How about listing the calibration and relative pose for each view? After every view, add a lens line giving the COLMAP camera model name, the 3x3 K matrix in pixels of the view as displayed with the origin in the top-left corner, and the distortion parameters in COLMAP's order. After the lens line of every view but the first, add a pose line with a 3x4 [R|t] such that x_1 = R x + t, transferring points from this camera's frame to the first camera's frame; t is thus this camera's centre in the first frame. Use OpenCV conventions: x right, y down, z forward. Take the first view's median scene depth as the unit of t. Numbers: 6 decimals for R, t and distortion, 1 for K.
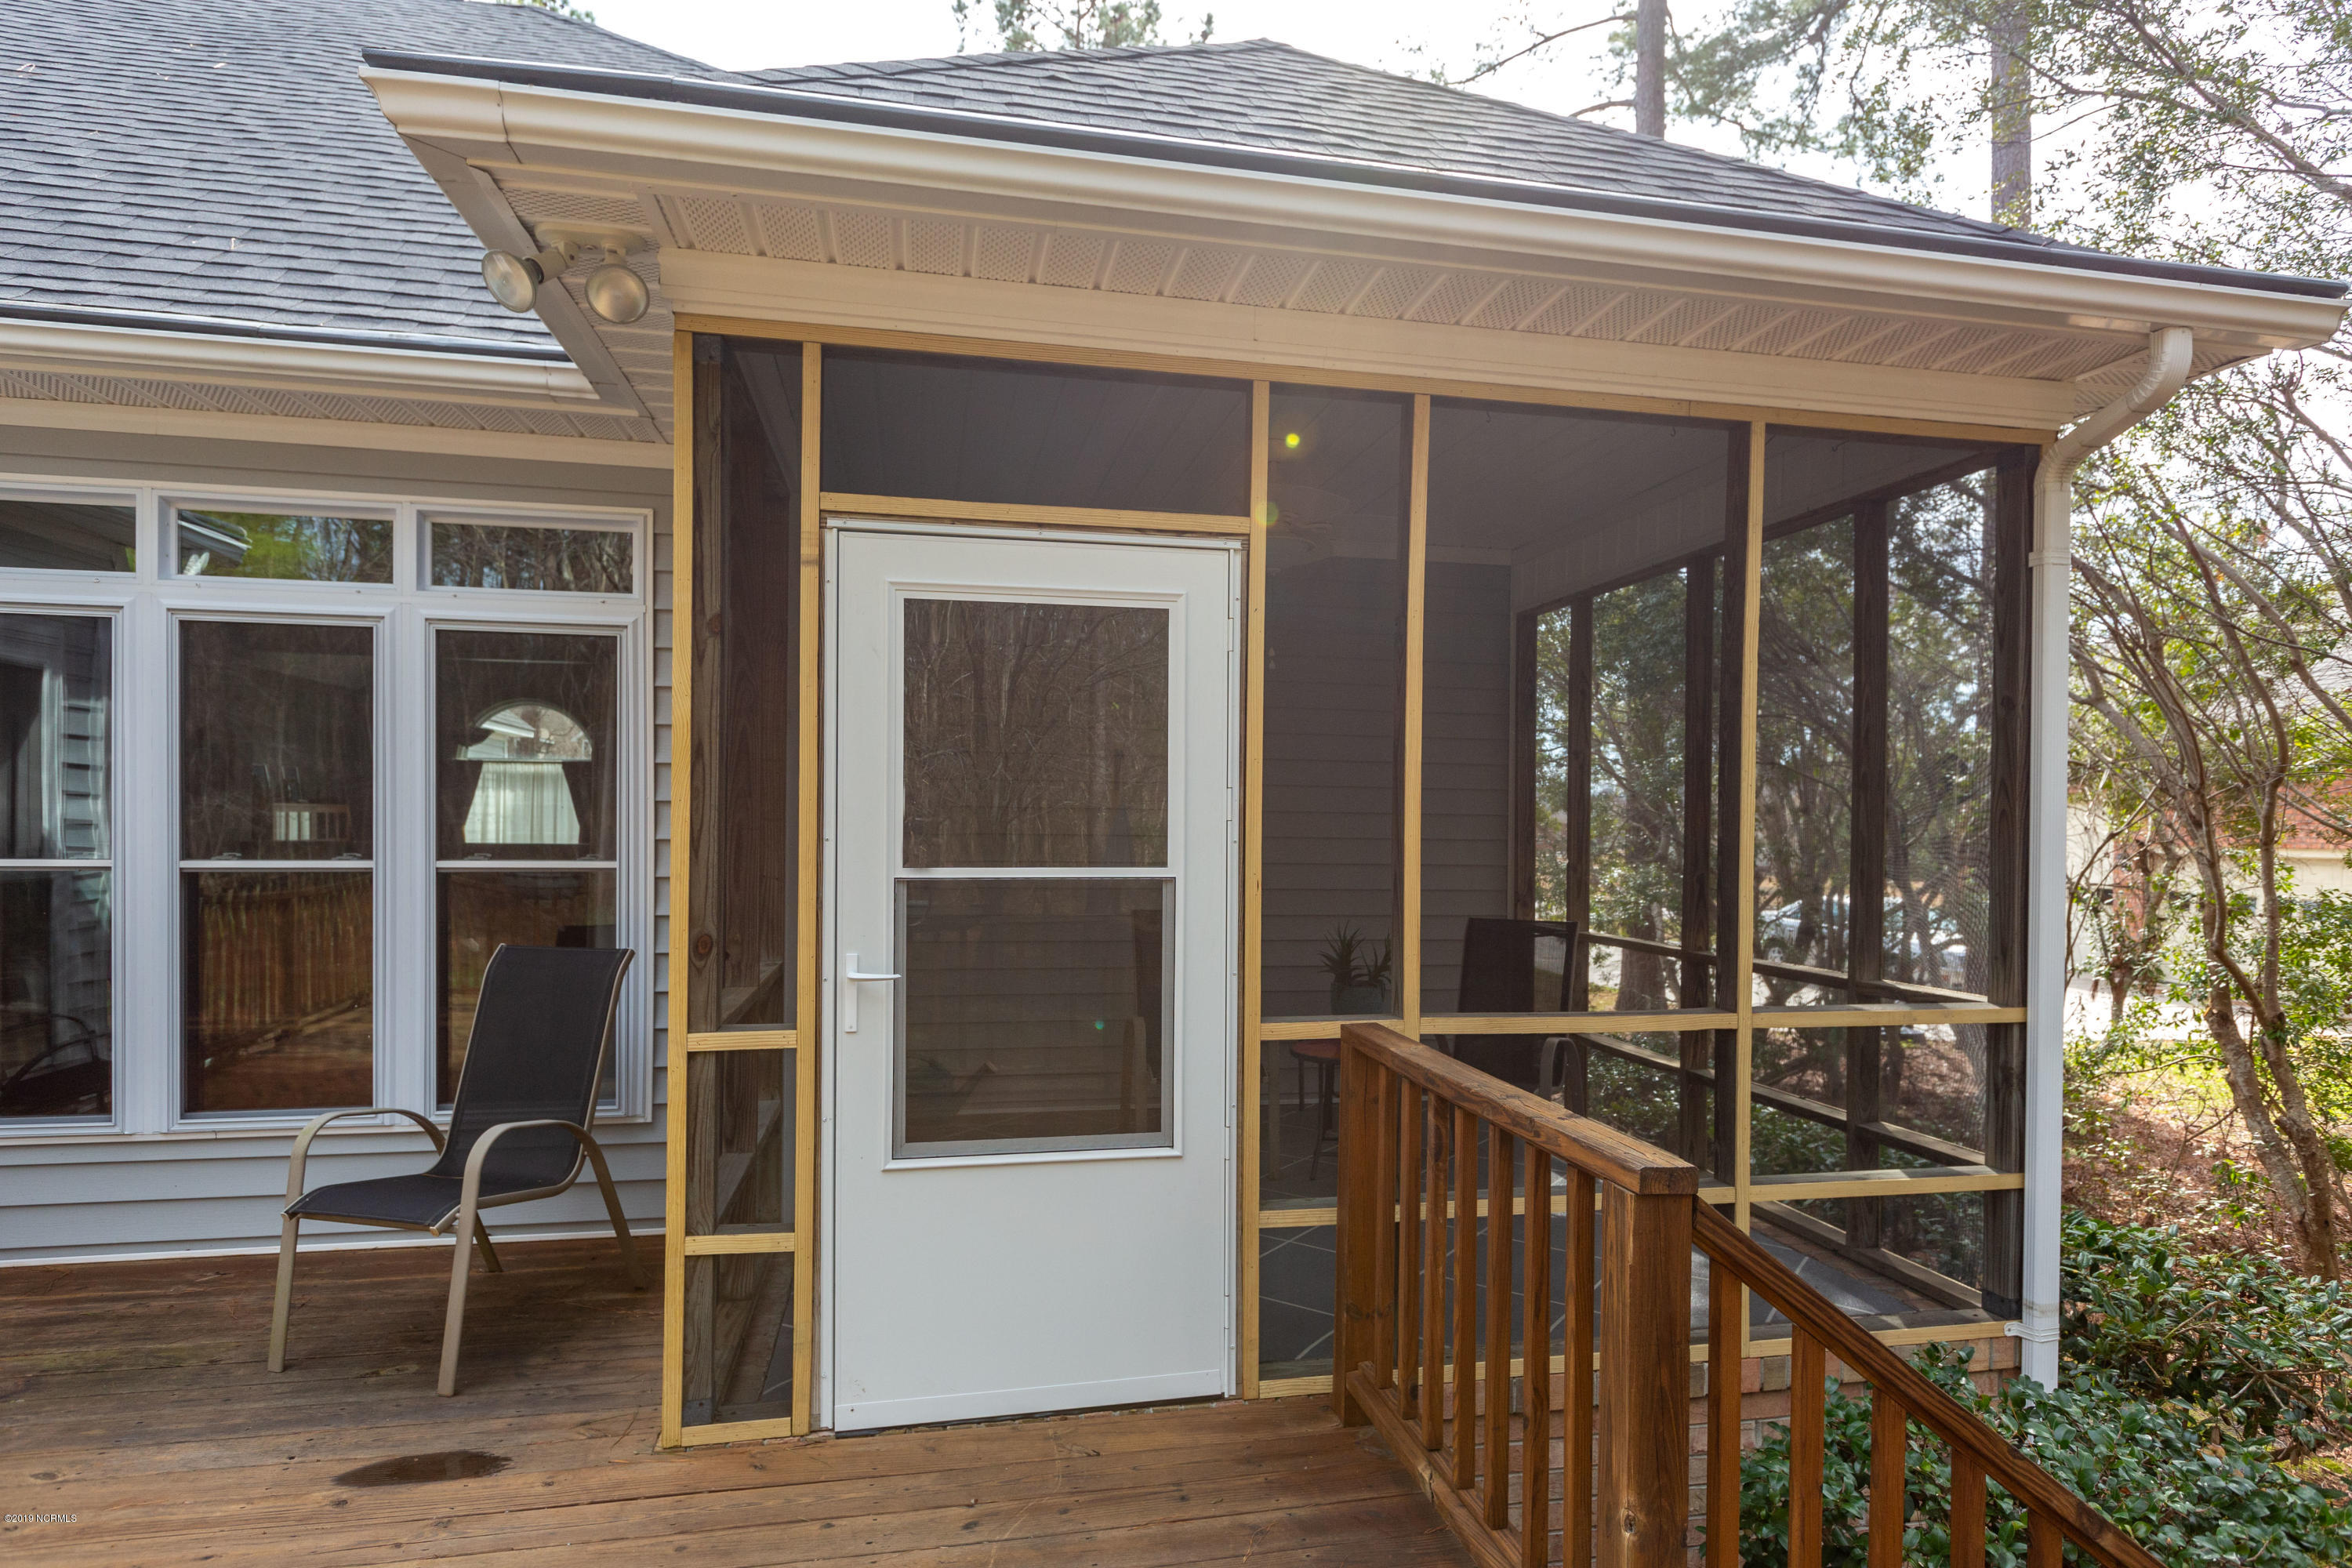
lens RADIAL K [[1273.0, 0, 1176.9], [0, 1273.0, 818.1], [0, 0, 1]] dist [-0.001671, -0.000313]
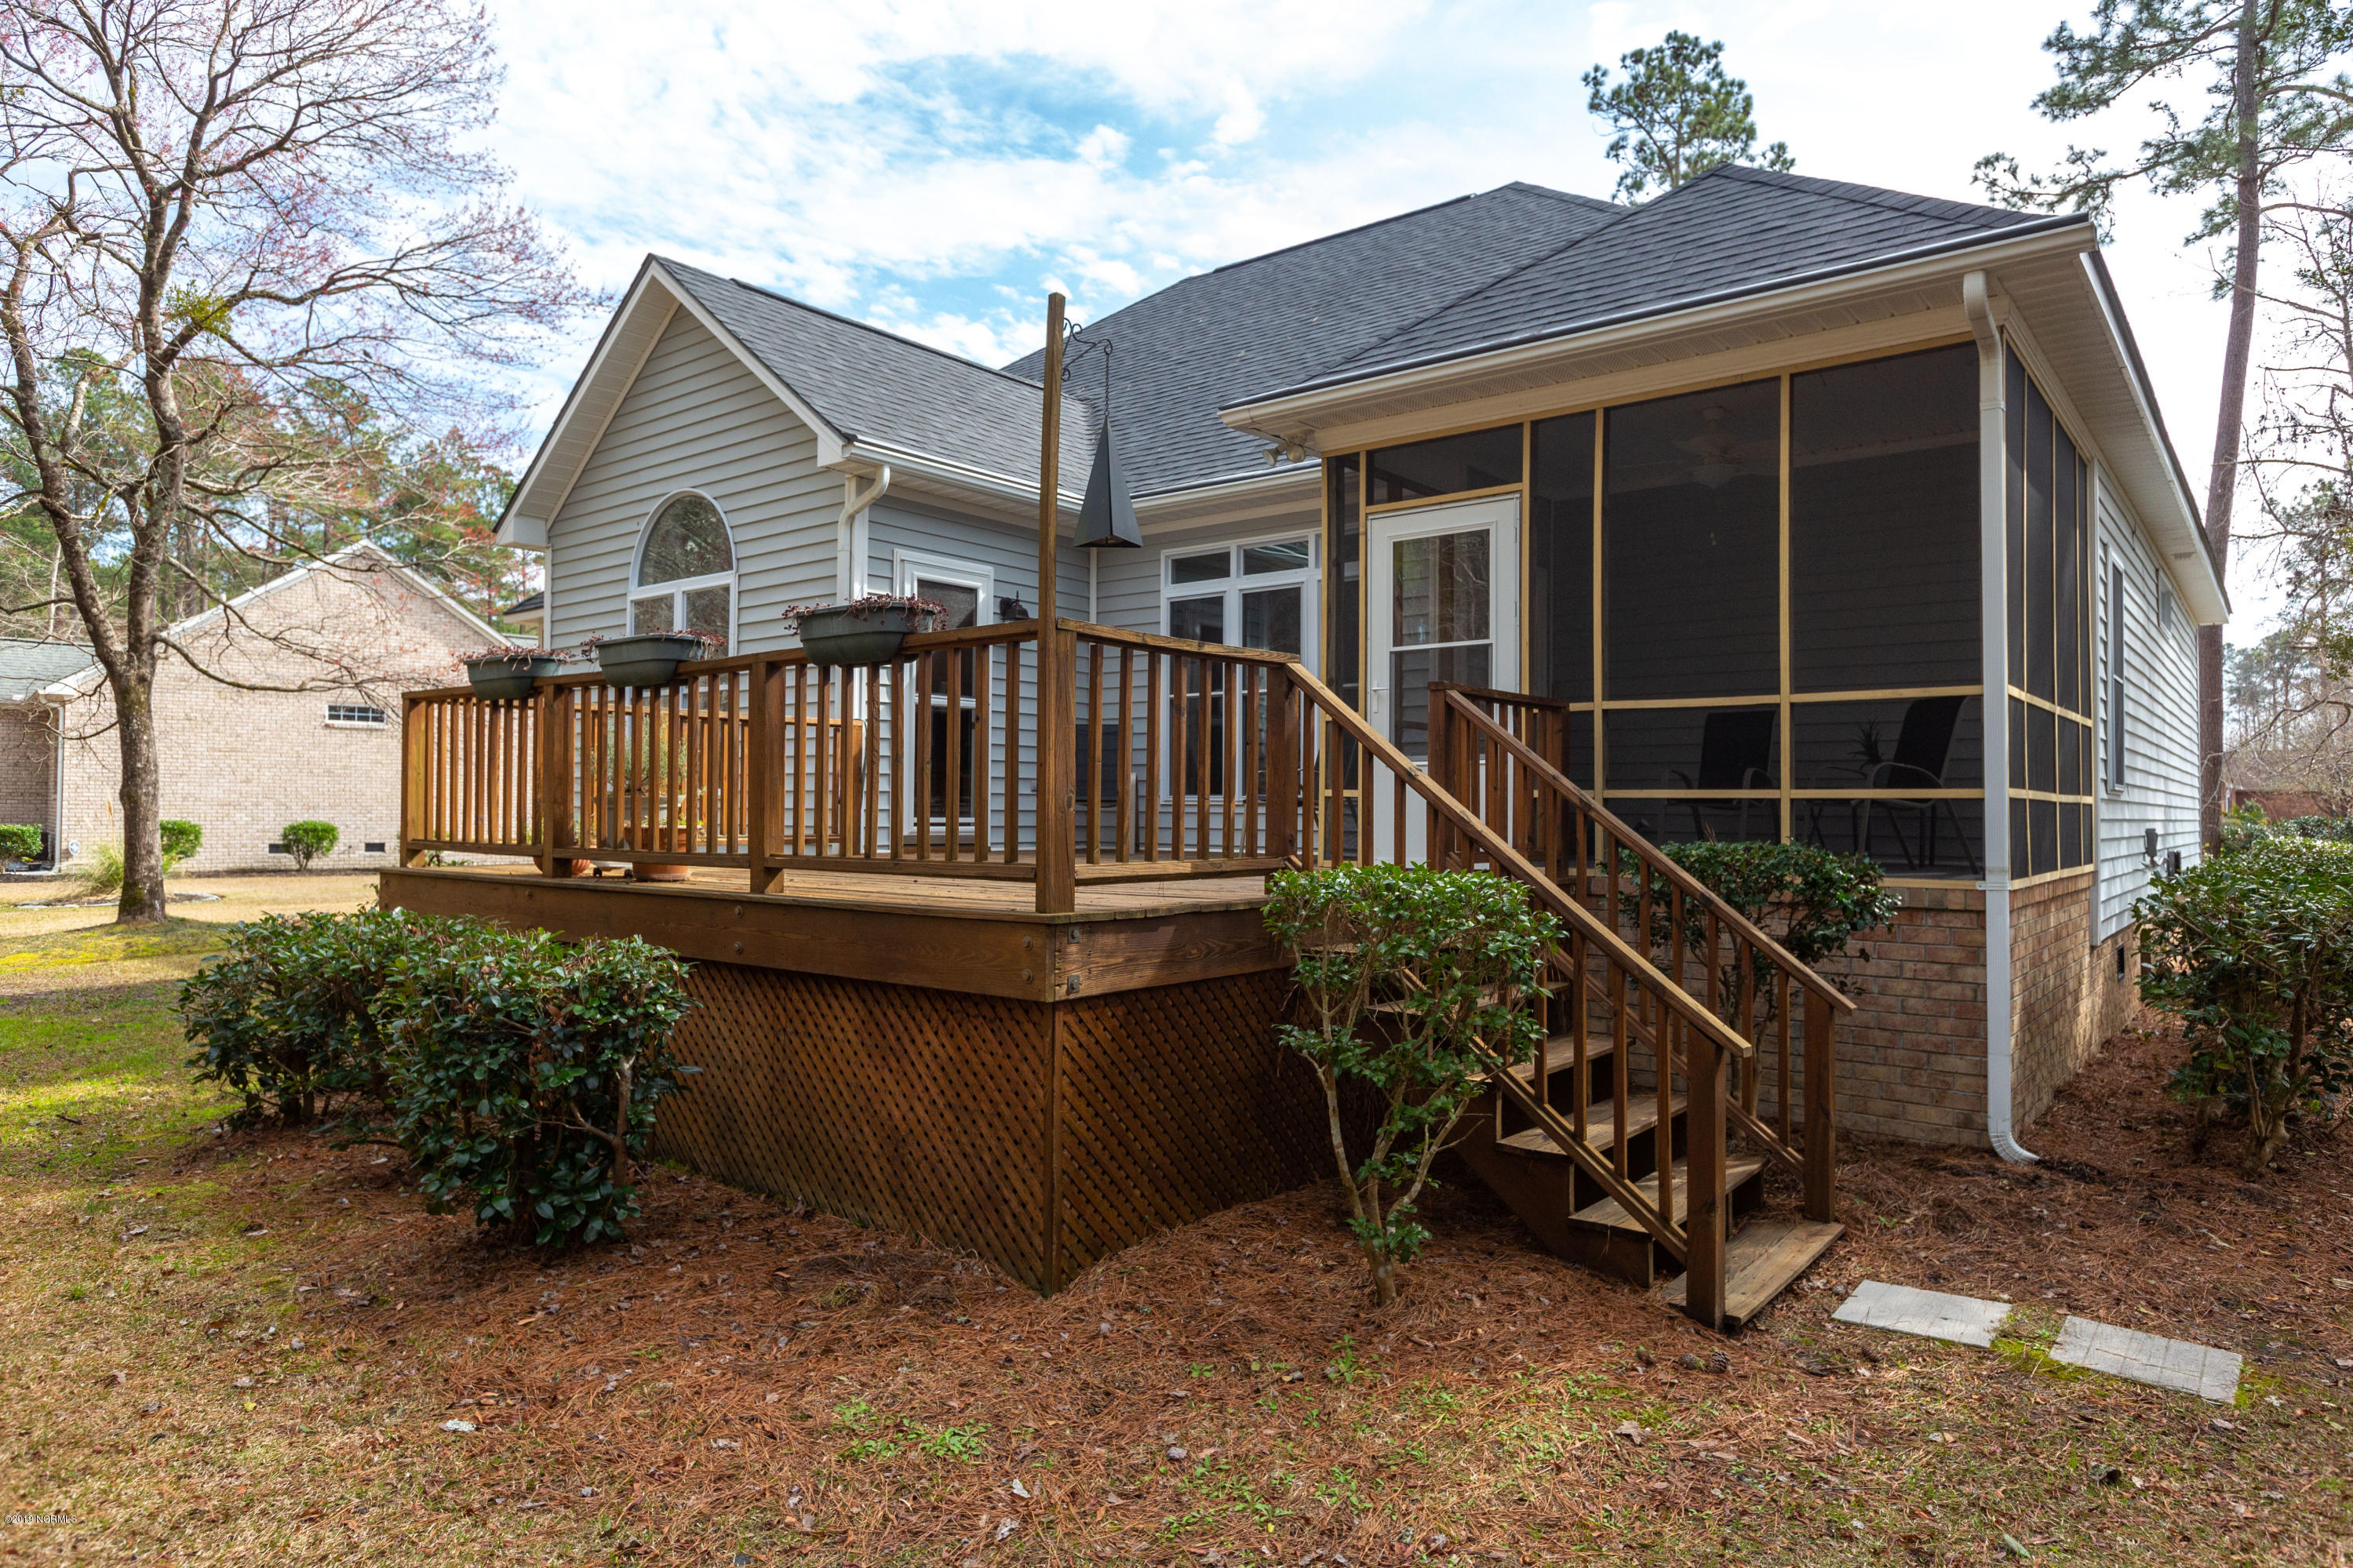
lens RADIAL K [[1391.3, 0, 1183.0], [0, 1391.3, 779.2], [0, 0, 1]] dist [0.000391, 0.003096]
pose [[0.631412, -0.020130, -0.775186, 1.610747], [-0.004157, 0.999561, -0.029342, 0.374390], [0.775437, 0.021749, 0.631051, -1.044959]]
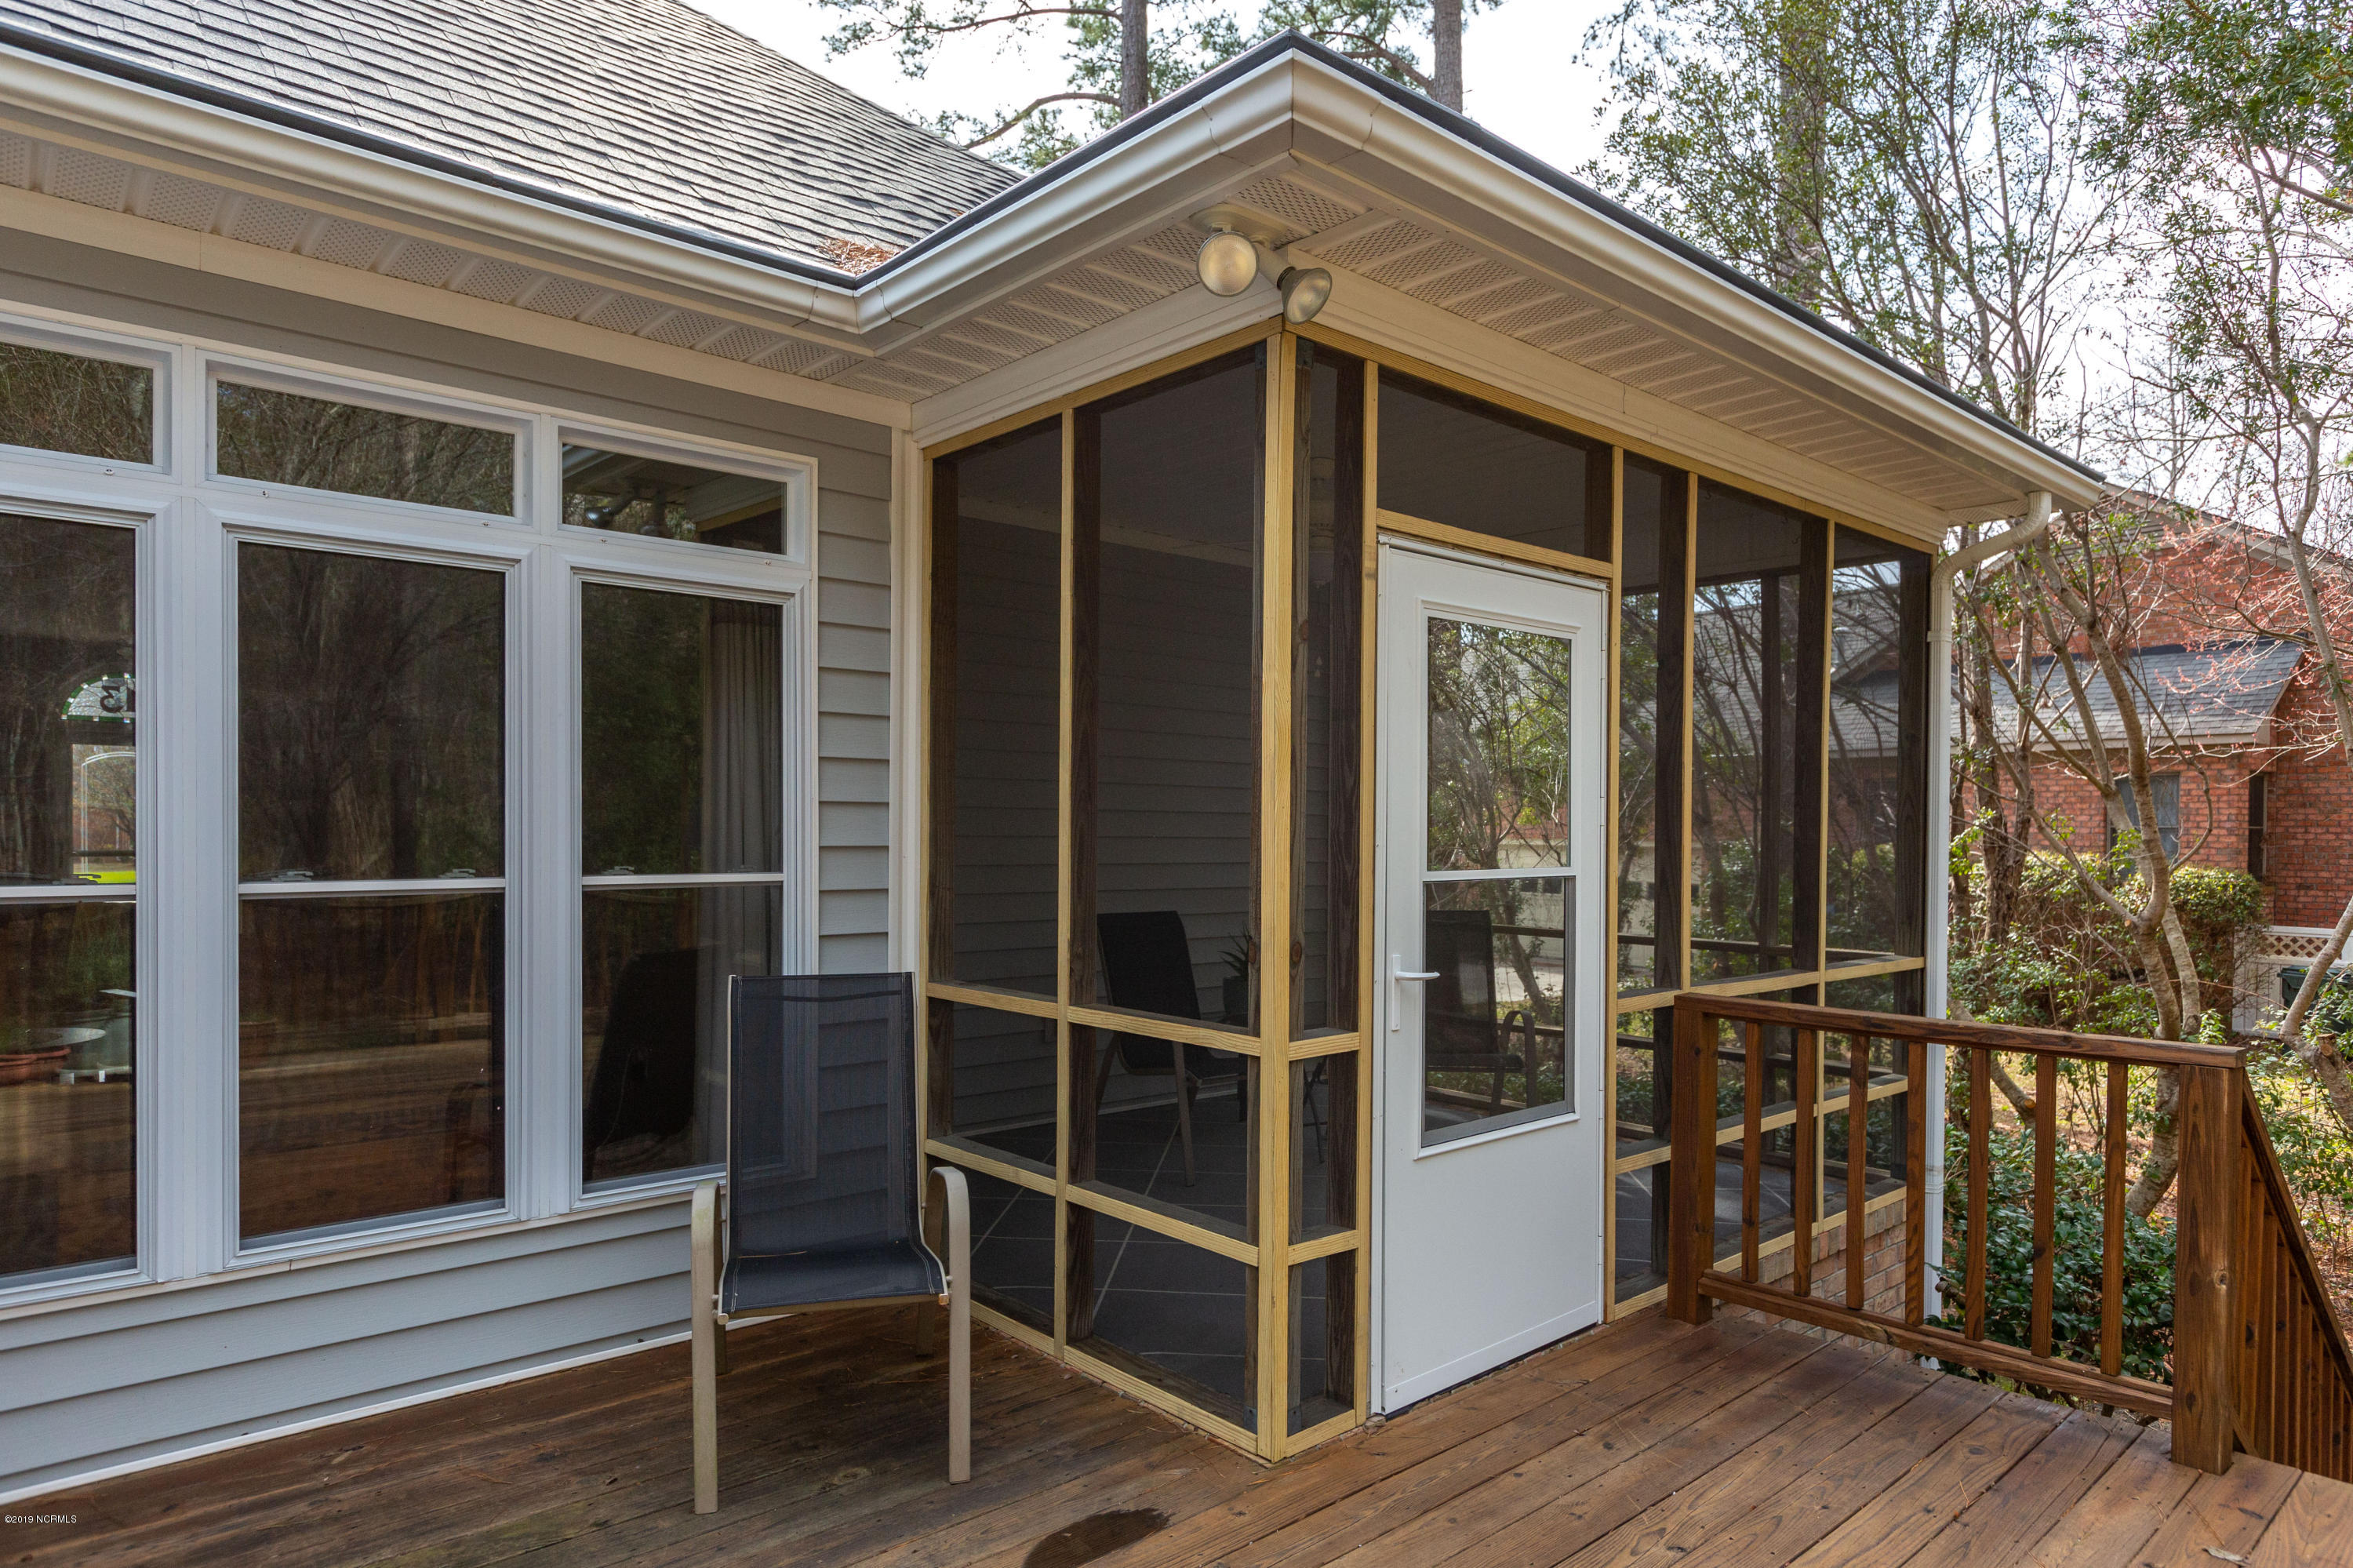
lens RADIAL K [[1404.6, 0, 1181.2], [0, 1404.6, 826.5], [0, 0, 1]] dist [-0.001769, 0.000901]
pose [[0.866864, -0.002417, 0.498539, -0.920639], [-0.001625, 0.999969, 0.007675, -0.006272], [-0.498542, -0.007463, 0.866833, 0.086007]]
